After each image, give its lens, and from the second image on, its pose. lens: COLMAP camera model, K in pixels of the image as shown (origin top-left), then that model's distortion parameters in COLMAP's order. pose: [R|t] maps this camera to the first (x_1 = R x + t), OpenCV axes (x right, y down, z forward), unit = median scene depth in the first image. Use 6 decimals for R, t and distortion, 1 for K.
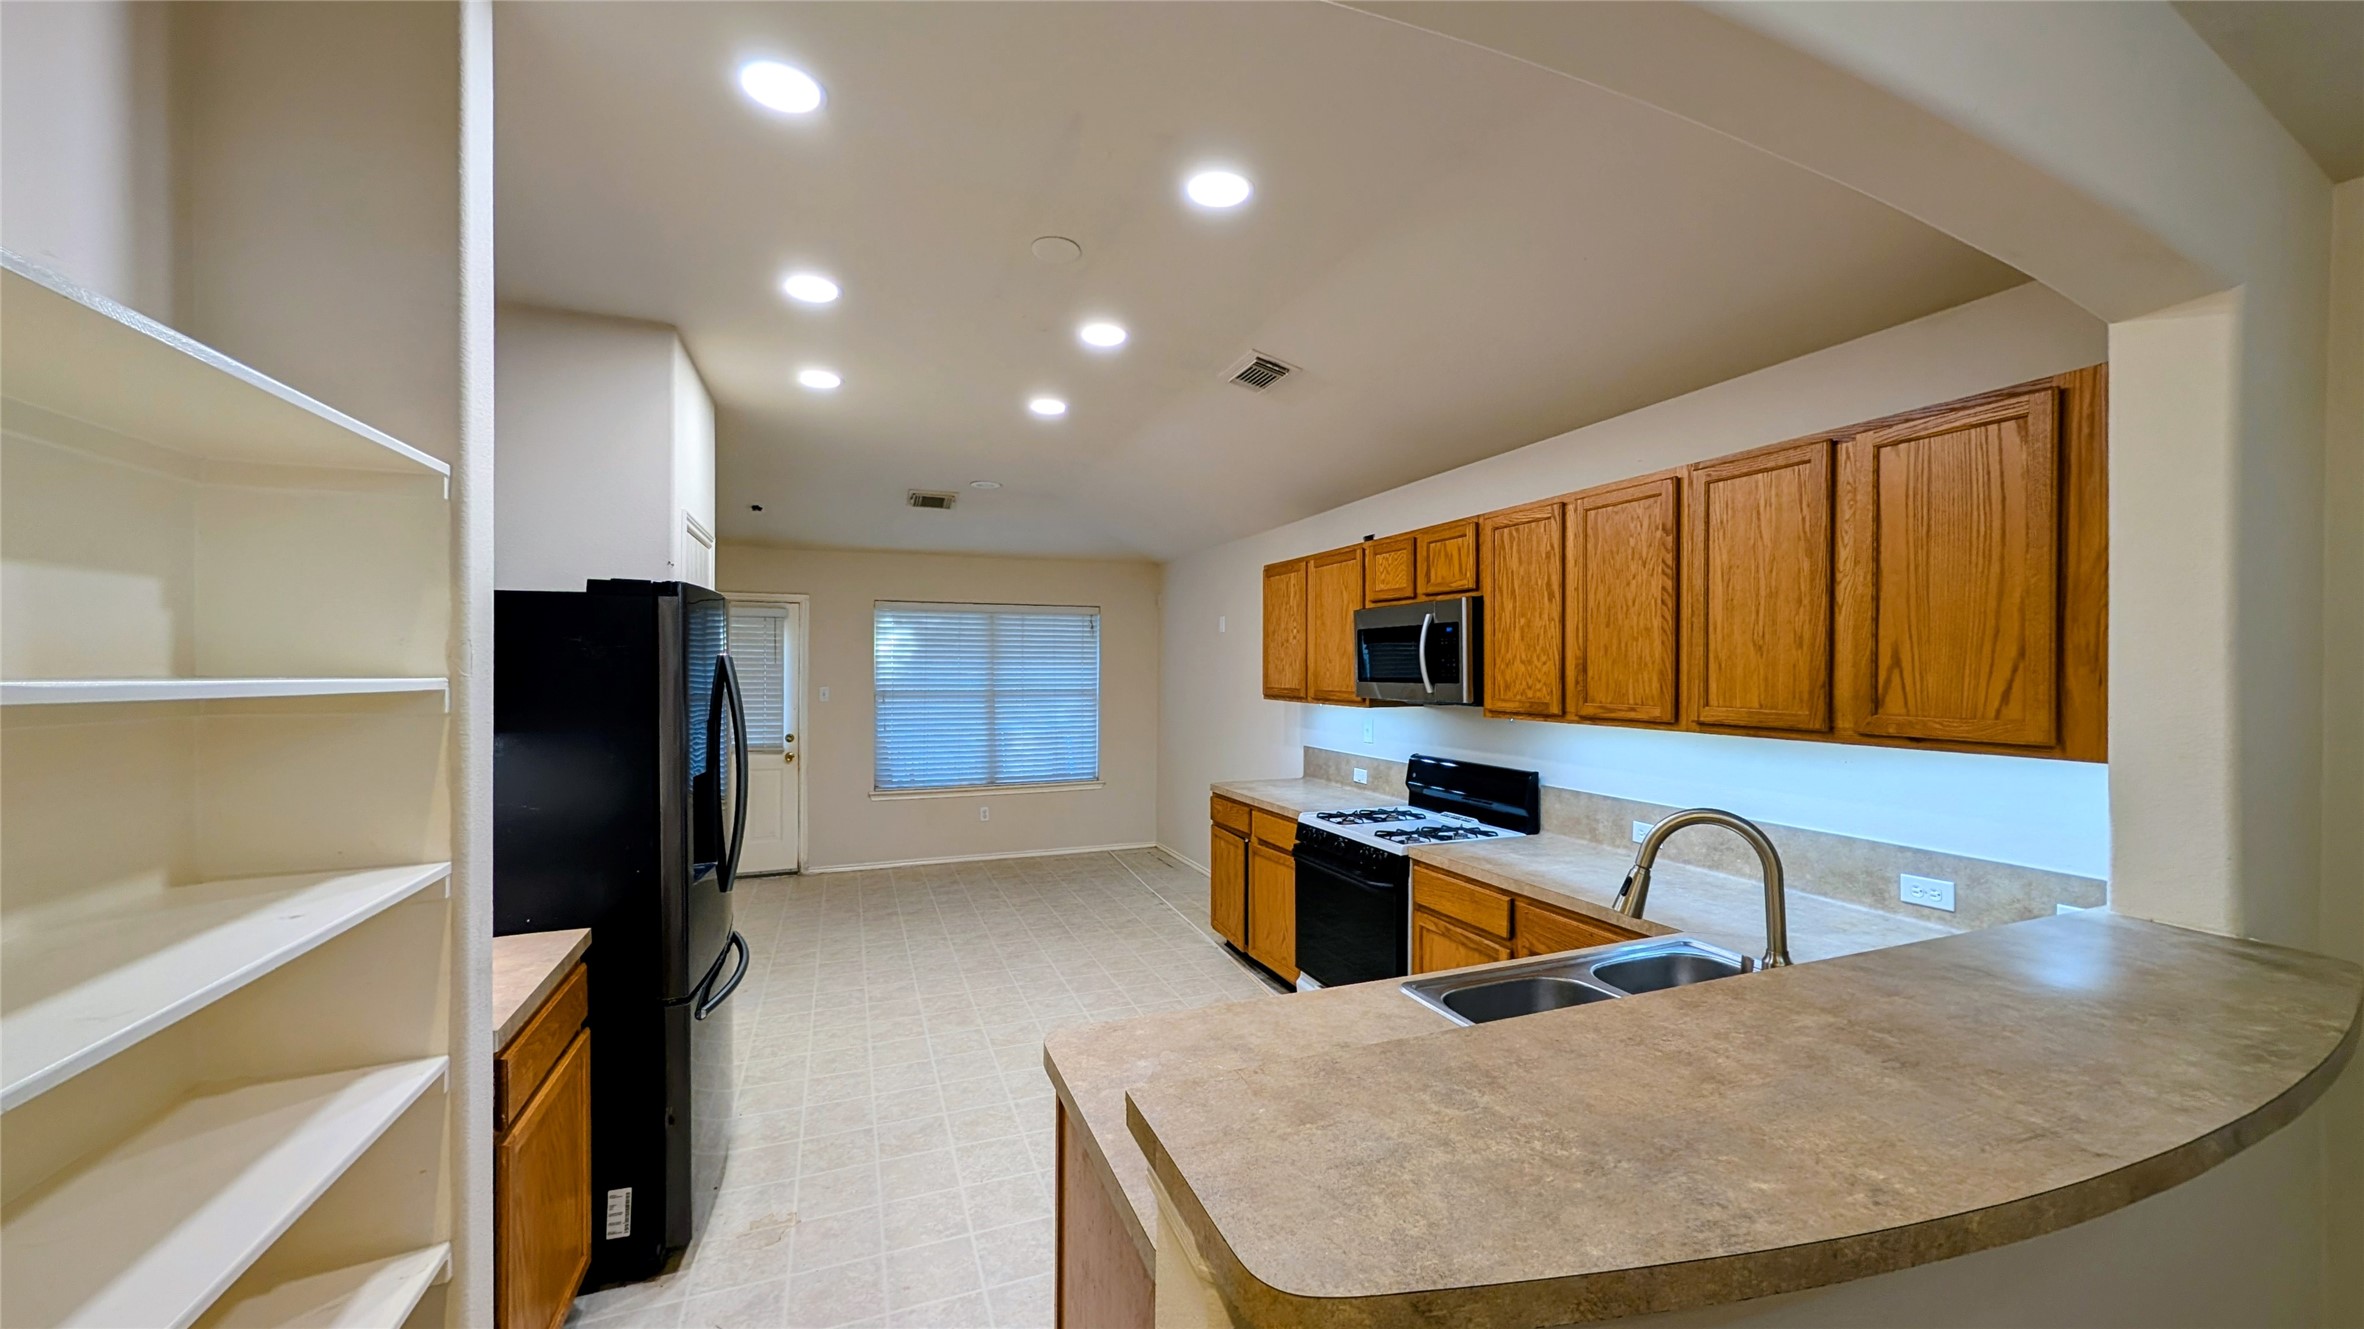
lens RADIAL K [[876.0, 0, 1195.6], [0, 876.0, 668.1], [0, 0, 1]] dist [-0.000220, 0.000130]
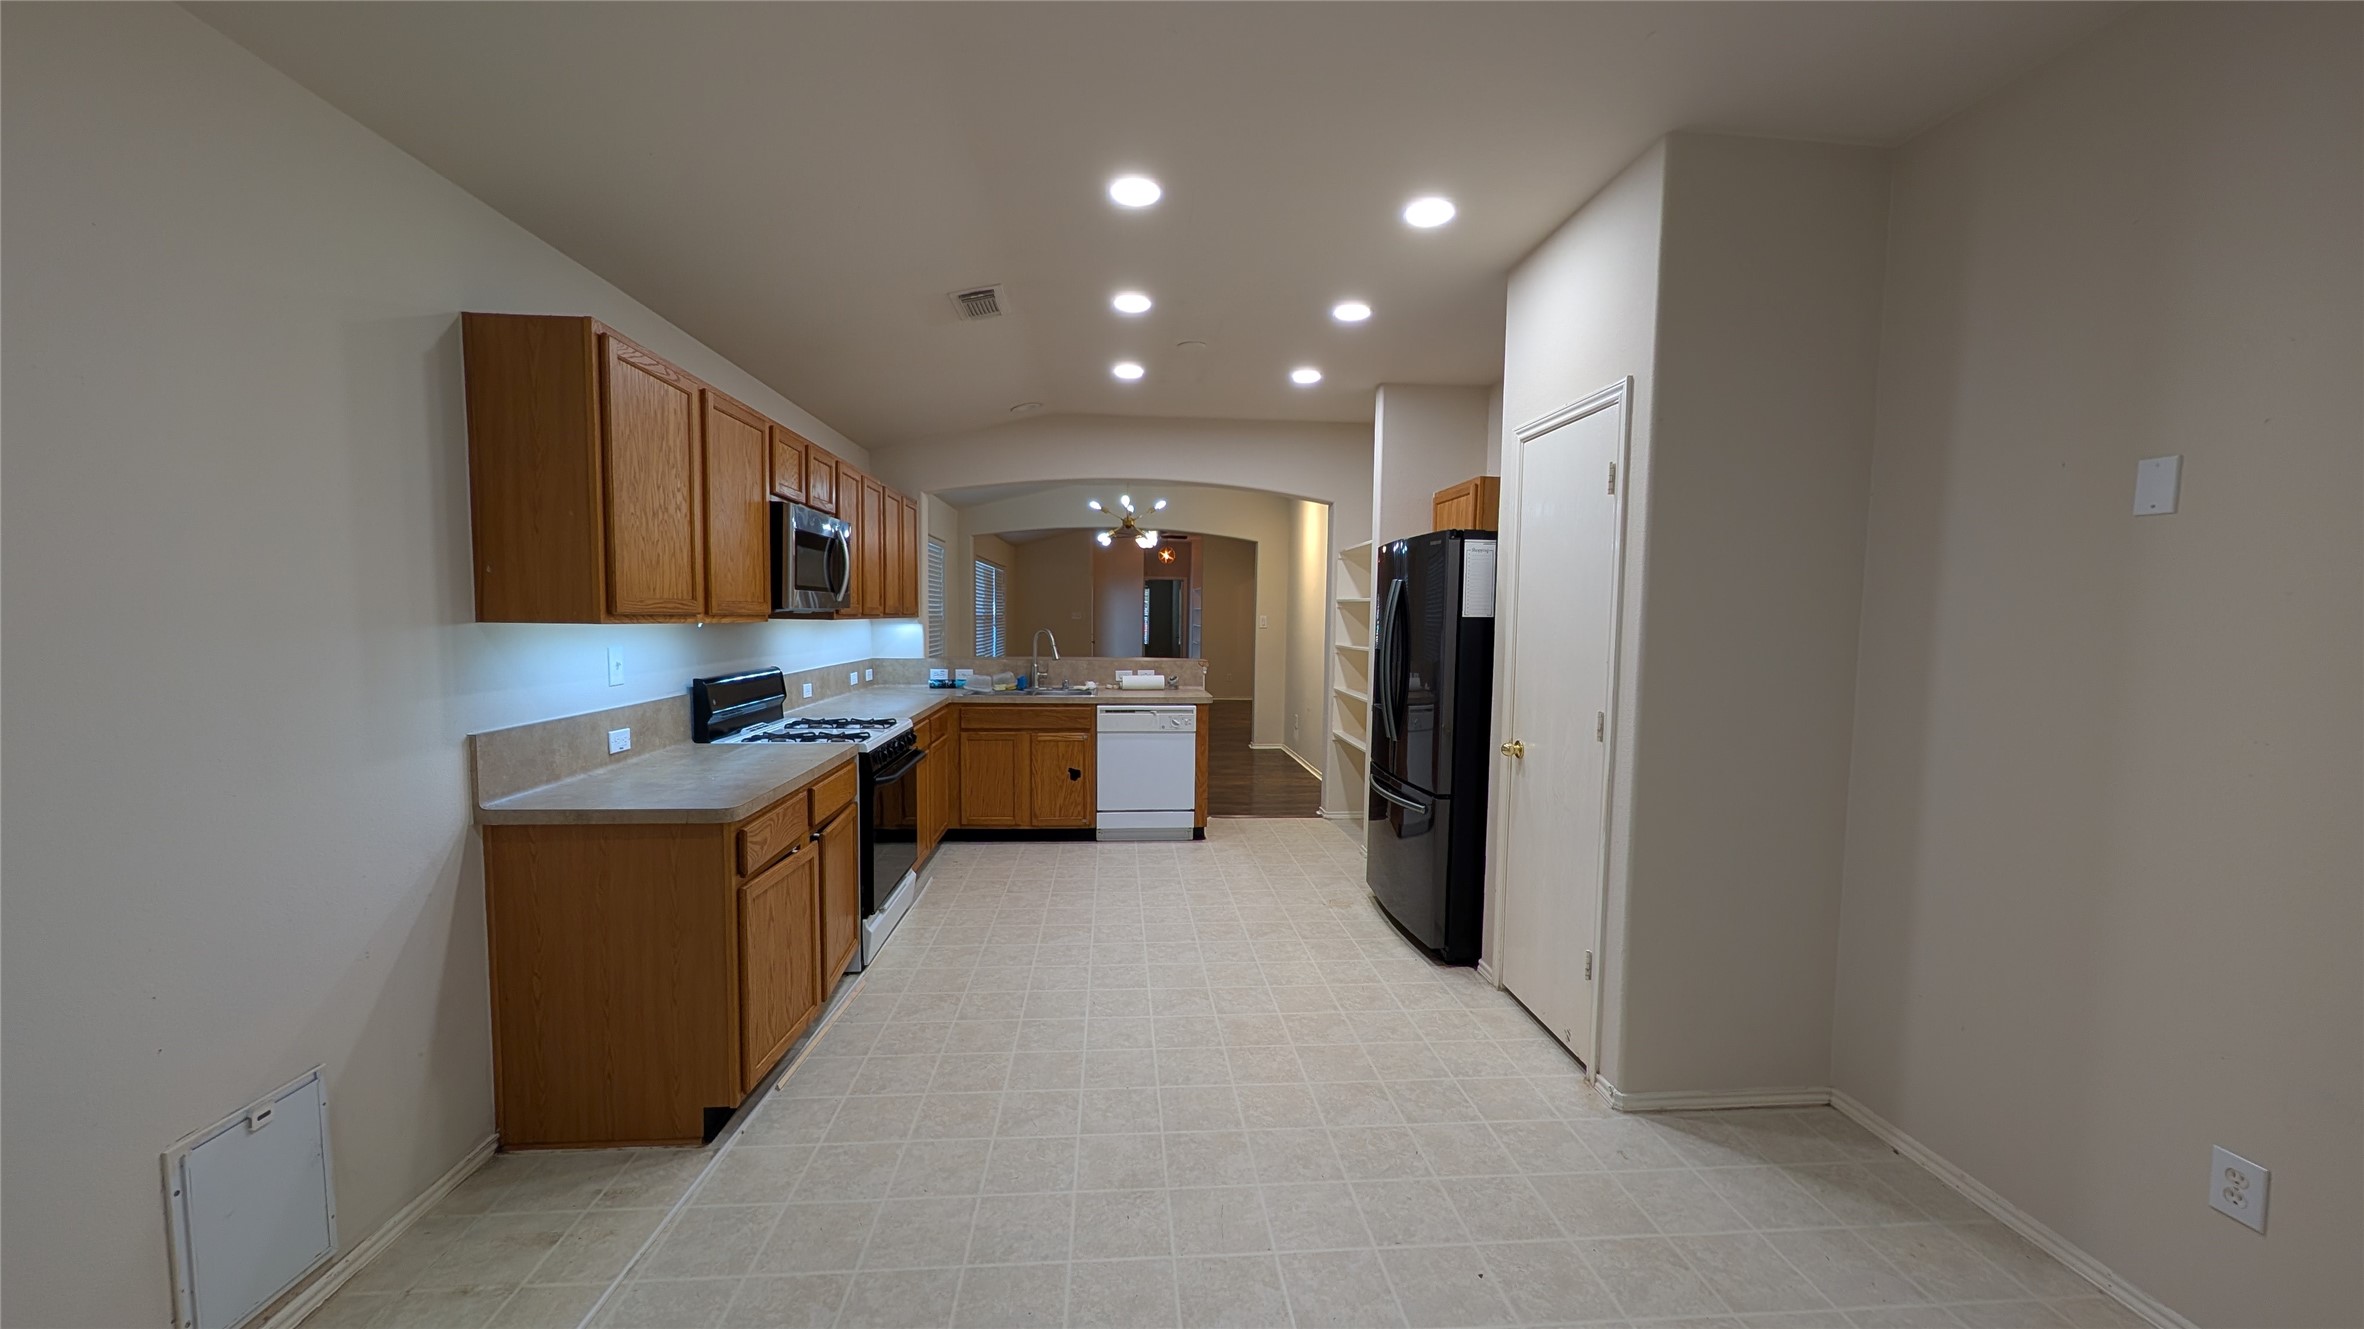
lens RADIAL K [[876.0, 0, 1183.8], [0, 876.0, 674.1], [0, 0, 1]] dist [-0.000220, 0.000130]
pose [[-0.954503, -0.035863, 0.296036, -0.379432], [-0.015396, 0.997344, 0.071184, 0.027825], [-0.297803, 0.063387, -0.952521, 1.505079]]
